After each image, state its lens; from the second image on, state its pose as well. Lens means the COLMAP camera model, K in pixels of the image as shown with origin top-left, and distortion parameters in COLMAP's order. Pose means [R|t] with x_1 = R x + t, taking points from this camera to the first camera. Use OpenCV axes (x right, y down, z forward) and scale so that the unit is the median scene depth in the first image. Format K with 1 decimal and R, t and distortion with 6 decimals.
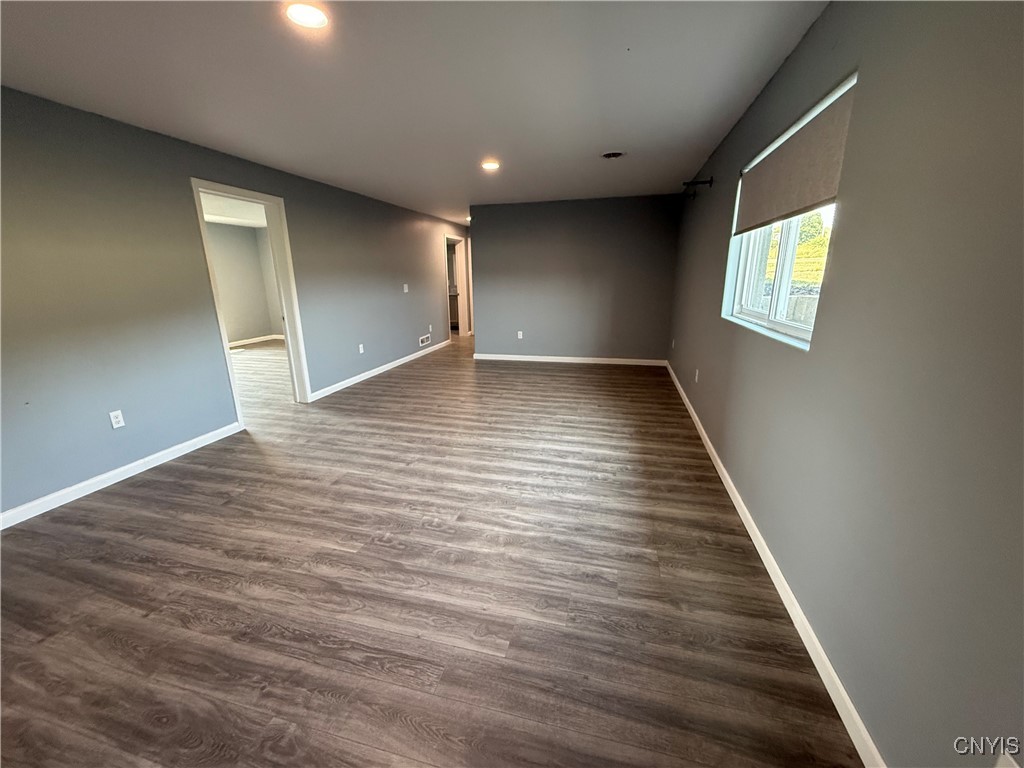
lens RADIAL K [[406.3, 0, 511.7], [0, 406.3, 386.1], [0, 0, 1]] dist [0.000238, -0.000660]
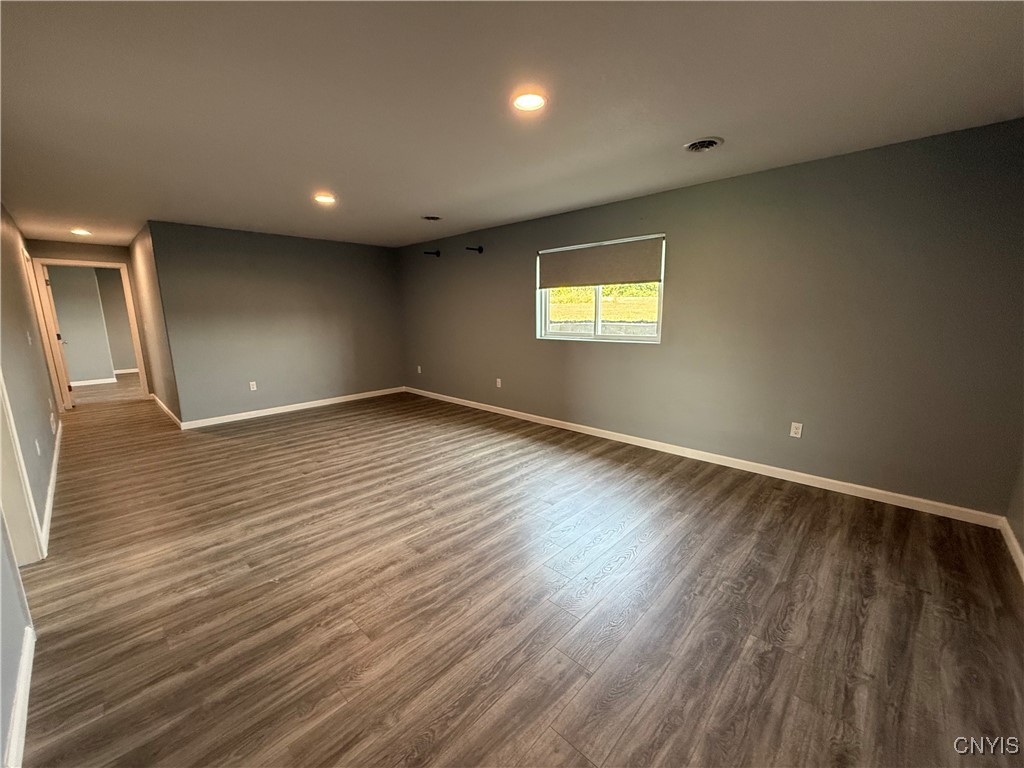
lens RADIAL K [[406.3, 0, 514.2], [0, 406.3, 383.1], [0, 0, 1]] dist [0.000238, -0.000660]
pose [[0.483797, -0.148318, 0.862521, -0.781157], [0.236942, 0.970927, 0.034056, -0.063772], [-0.842496, 0.187892, 0.504874, 0.262593]]
